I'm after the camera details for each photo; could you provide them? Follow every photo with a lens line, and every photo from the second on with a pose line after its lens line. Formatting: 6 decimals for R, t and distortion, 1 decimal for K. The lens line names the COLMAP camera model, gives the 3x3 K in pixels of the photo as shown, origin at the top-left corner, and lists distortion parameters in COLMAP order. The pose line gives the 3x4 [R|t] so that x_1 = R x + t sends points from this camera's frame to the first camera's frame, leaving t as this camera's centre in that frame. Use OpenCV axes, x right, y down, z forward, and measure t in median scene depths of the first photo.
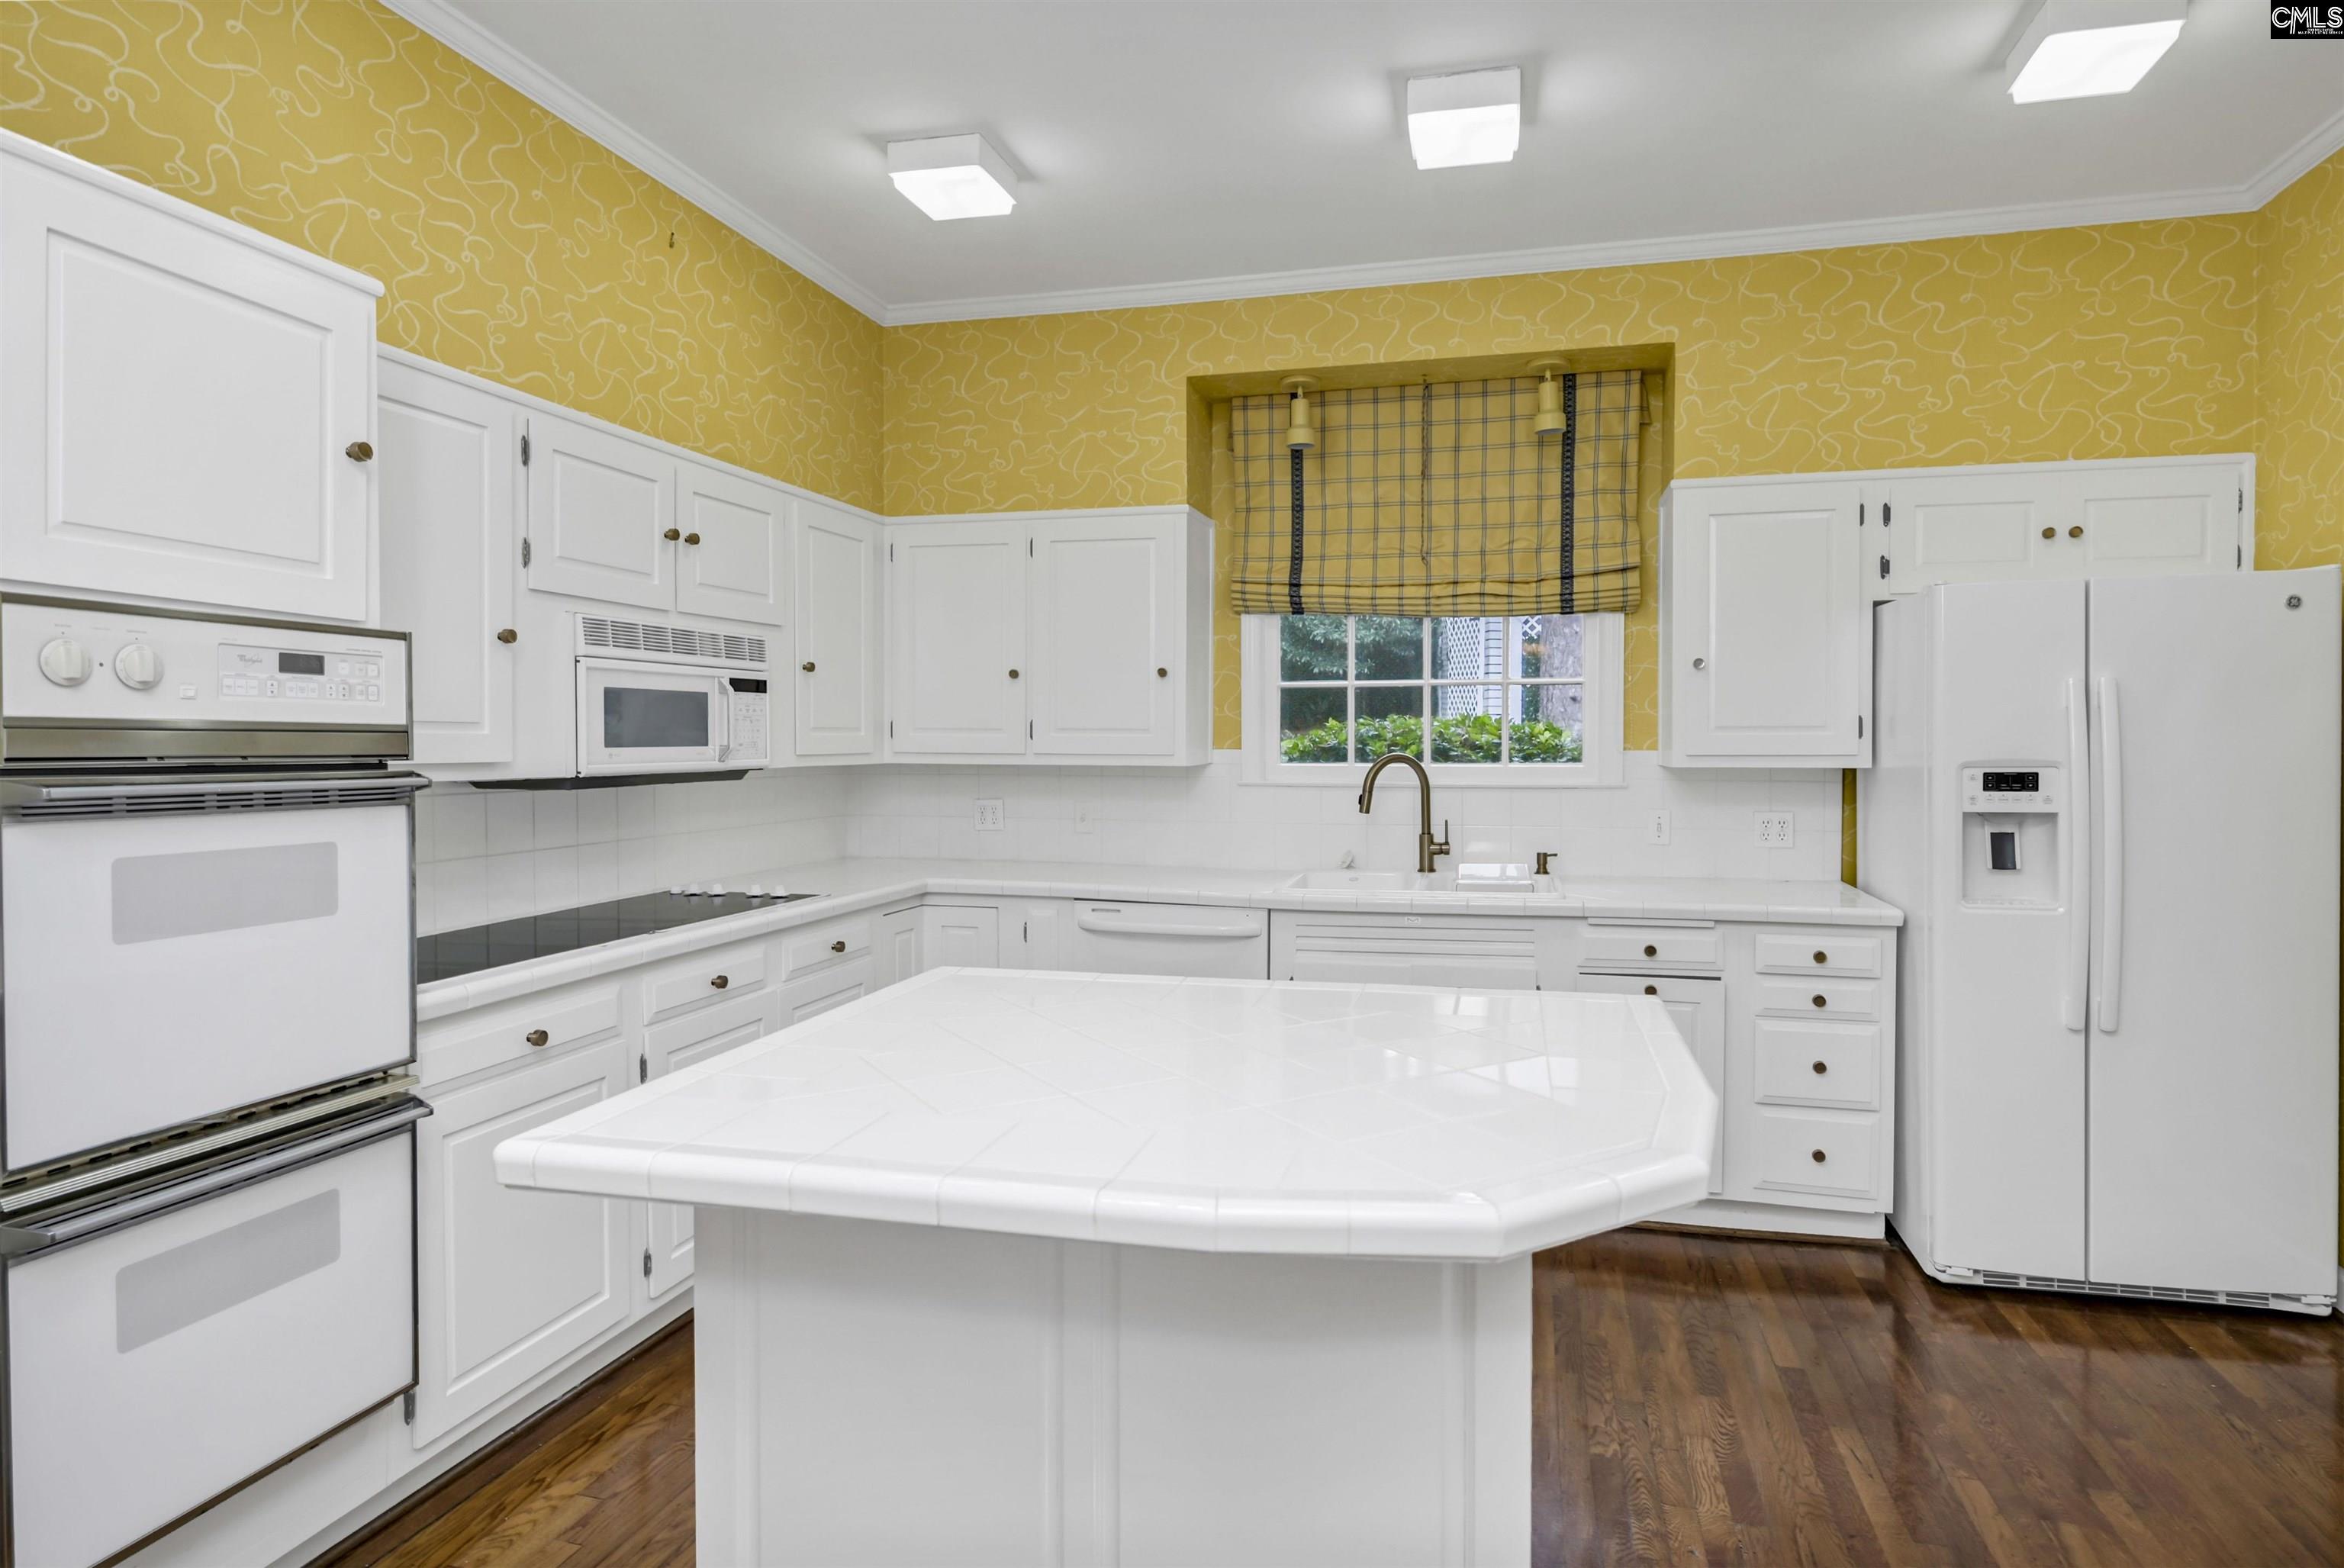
lens RADIAL K [[1289.2, 0, 1178.3], [0, 1289.2, 769.6], [0, 0, 1]] dist [0.011773, -0.005153]
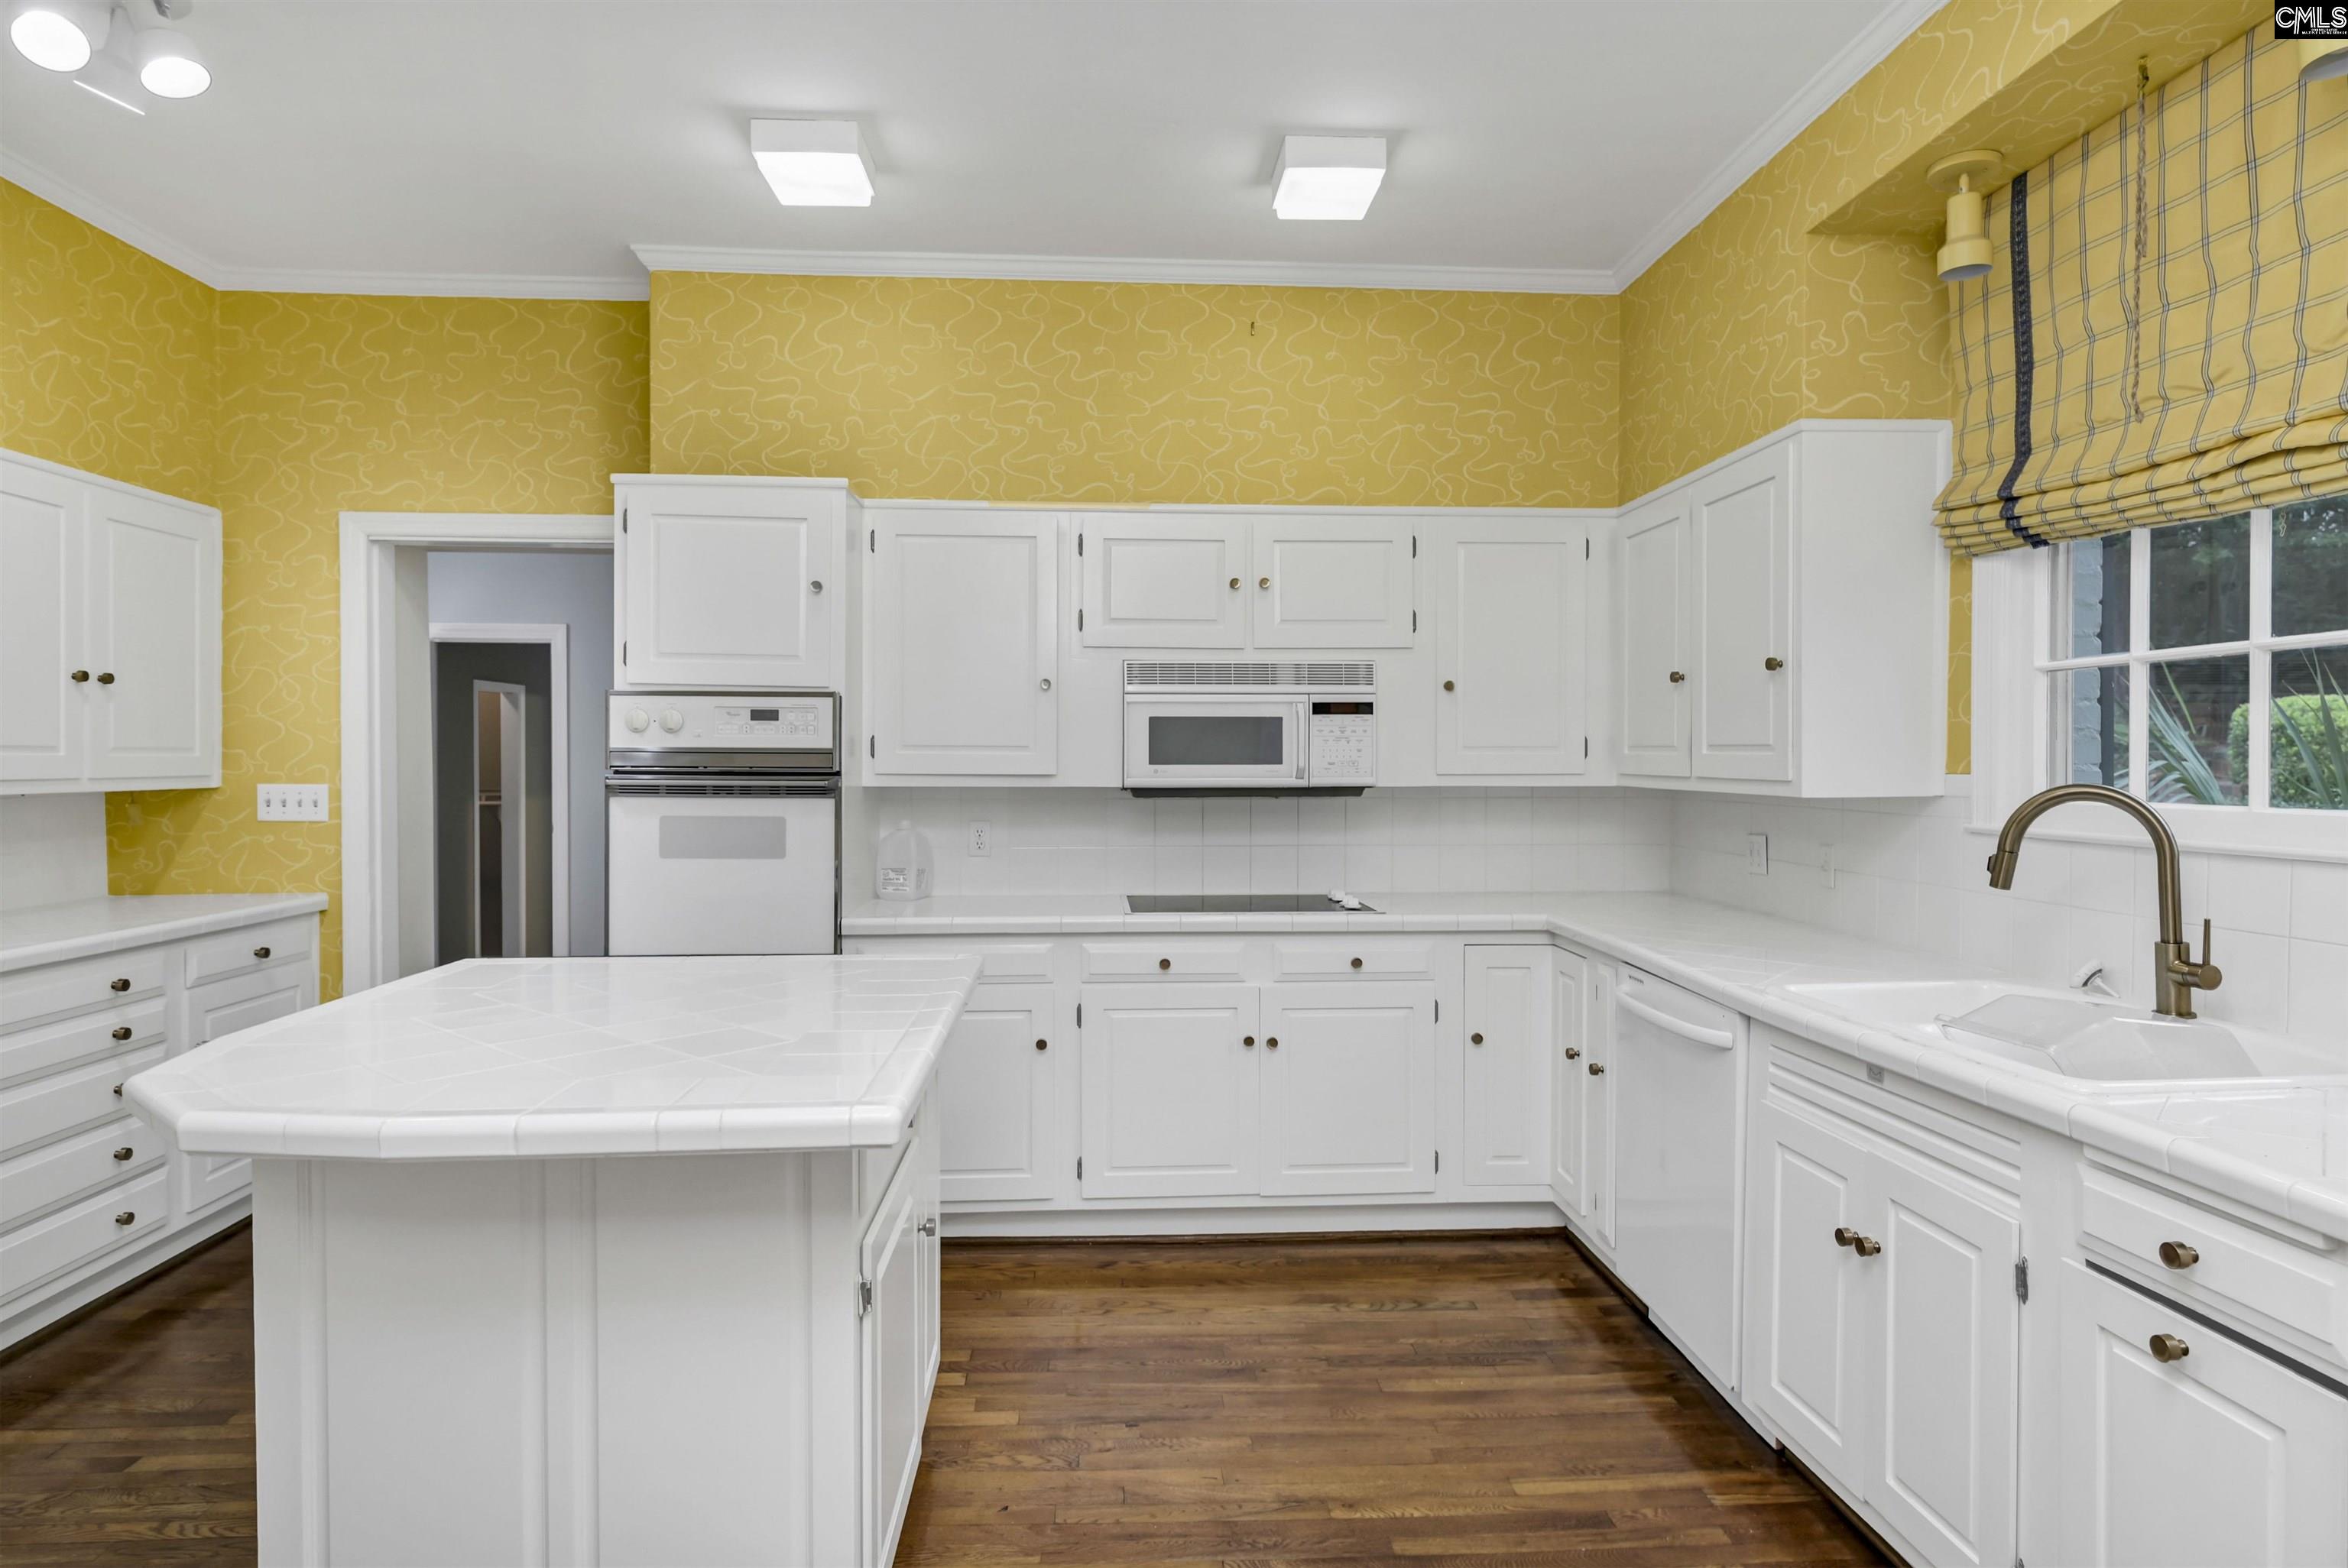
lens RADIAL K [[1291.3, 0, 1173.0], [0, 1291.3, 779.2], [0, 0, 1]] dist [0.011773, -0.005153]
pose [[0.315093, 0.014164, -0.948955, 0.674235], [-0.022902, 0.999711, 0.007317, -0.011345], [0.948784, 0.019428, 0.315326, 0.556983]]
